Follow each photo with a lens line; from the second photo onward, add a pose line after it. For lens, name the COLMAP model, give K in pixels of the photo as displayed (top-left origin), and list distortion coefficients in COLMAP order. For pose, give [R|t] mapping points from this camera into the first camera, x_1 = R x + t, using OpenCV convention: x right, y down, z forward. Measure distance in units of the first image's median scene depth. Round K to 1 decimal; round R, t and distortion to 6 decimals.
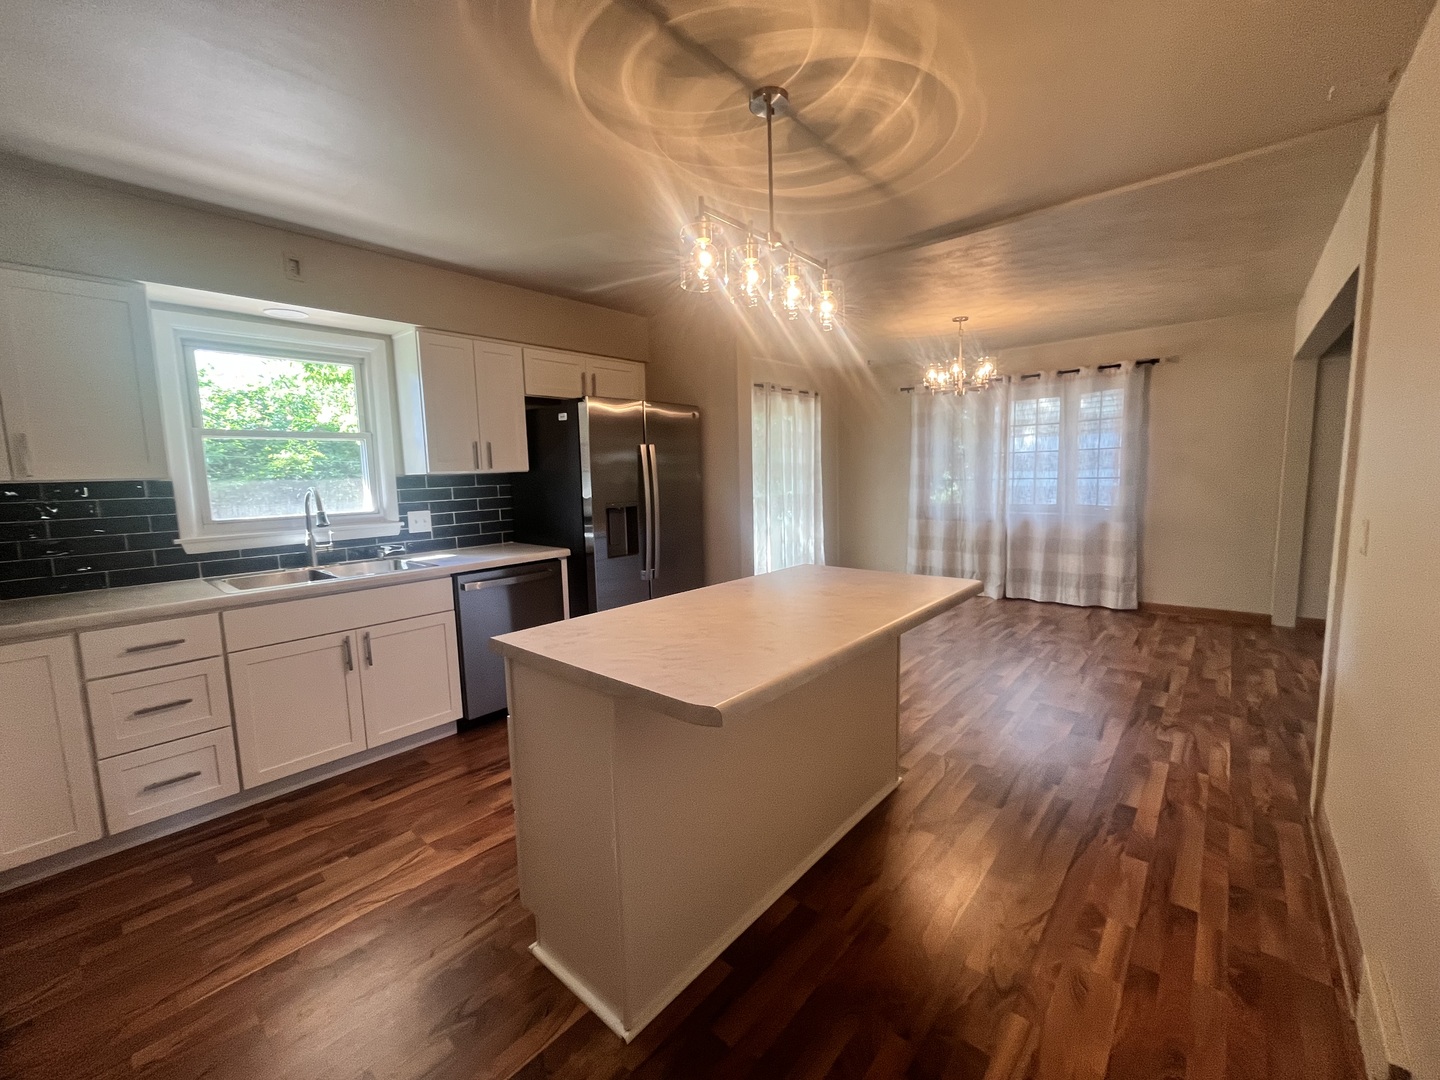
lens RADIAL K [[589.3, 0, 720.9], [0, 589.3, 538.3], [0, 0, 1]] dist [-0.003059, -0.000091]
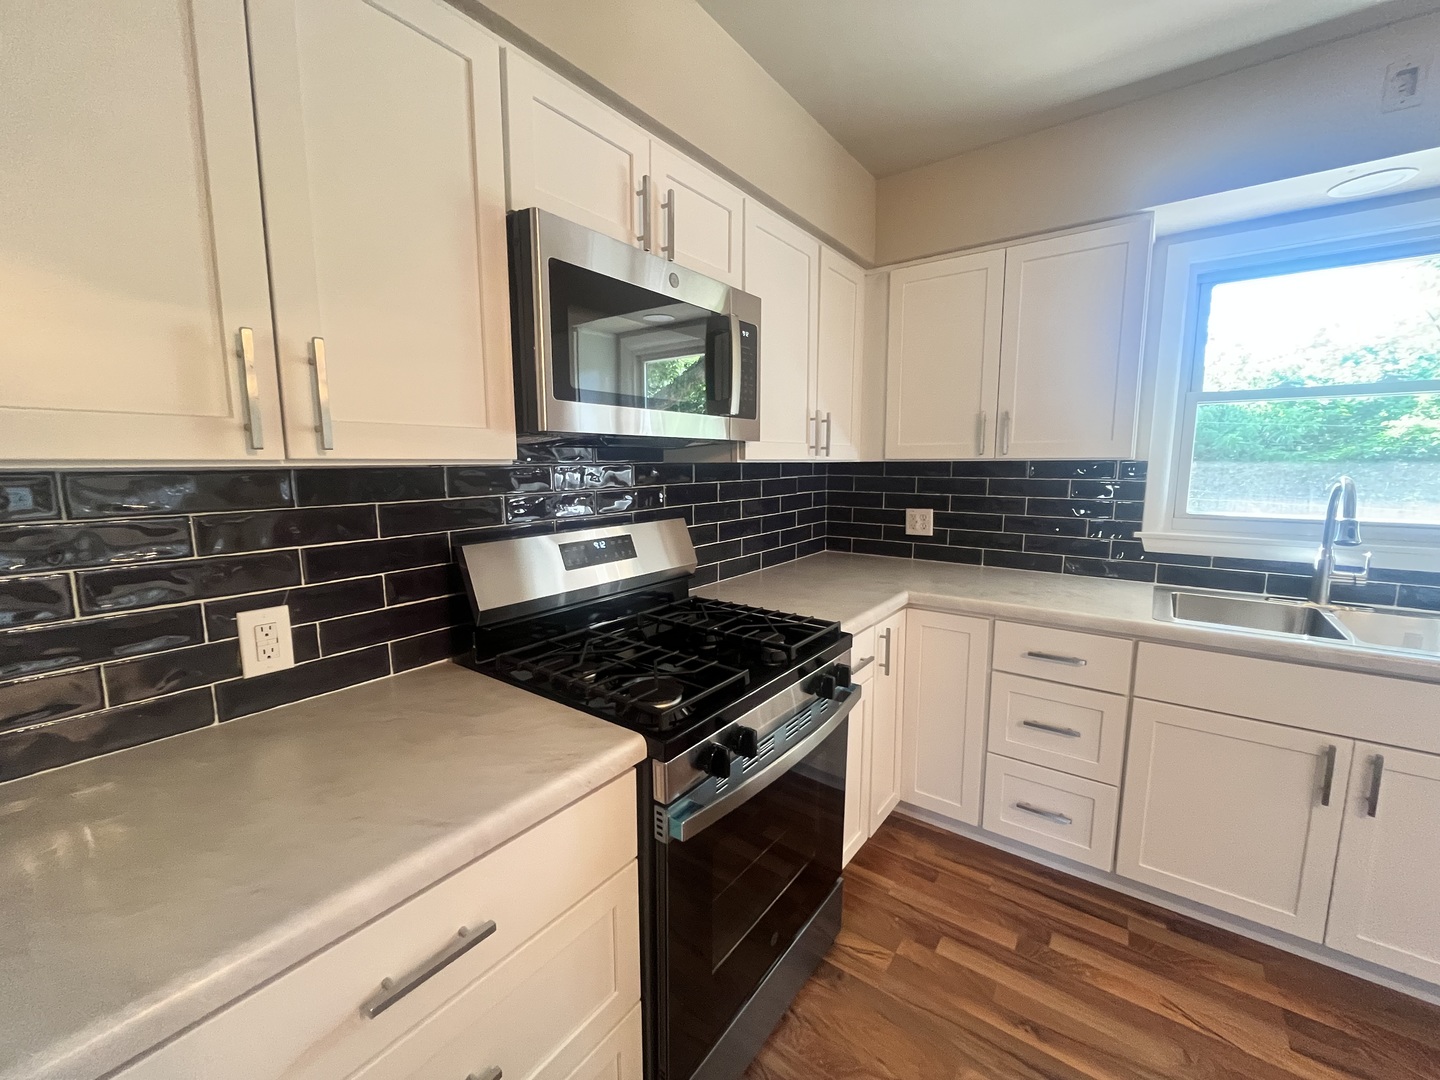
lens RADIAL K [[589.3, 0, 720.9], [0, 589.3, 538.3], [0, 0, 1]] dist [-0.003059, -0.000091]
pose [[0.074327, 0.157891, -0.984655, -0.133975], [-0.109596, 0.982699, 0.149305, -0.041838], [0.991193, 0.096817, 0.090345, 0.300326]]
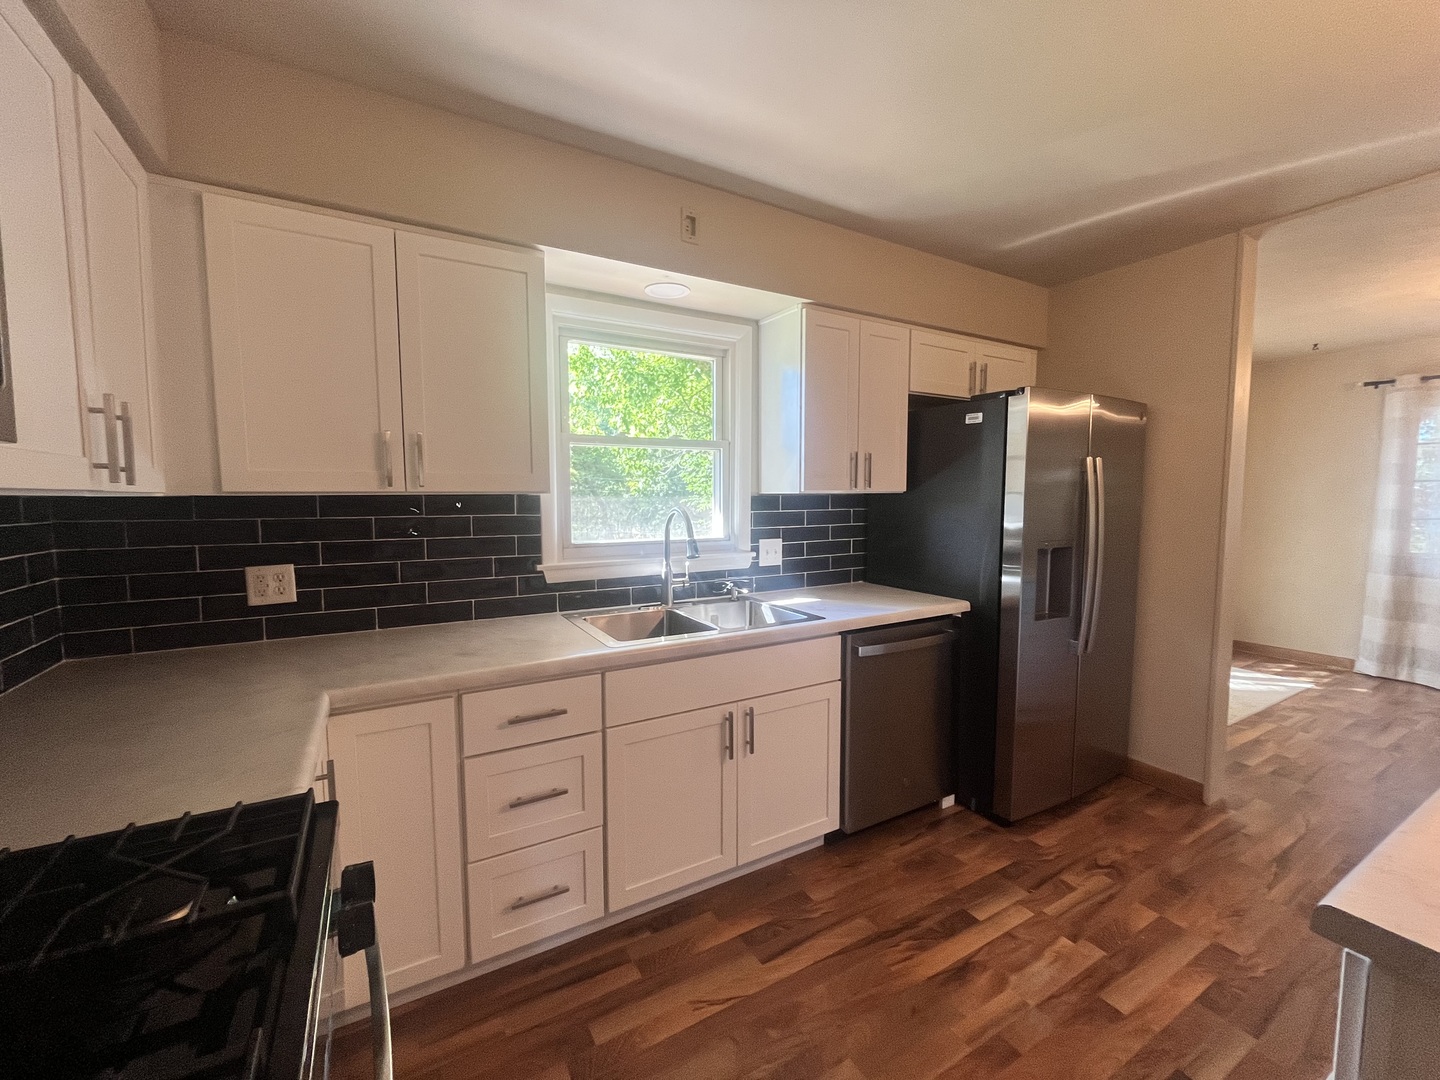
lens RADIAL K [[589.3, 0, 720.9], [0, 589.3, 538.3], [0, 0, 1]] dist [-0.003059, -0.000091]
pose [[0.944995, 0.047739, -0.323582, -0.358365], [-0.059004, 0.997942, -0.025087, -0.026125], [0.321719, 0.042800, 0.945867, 0.251568]]
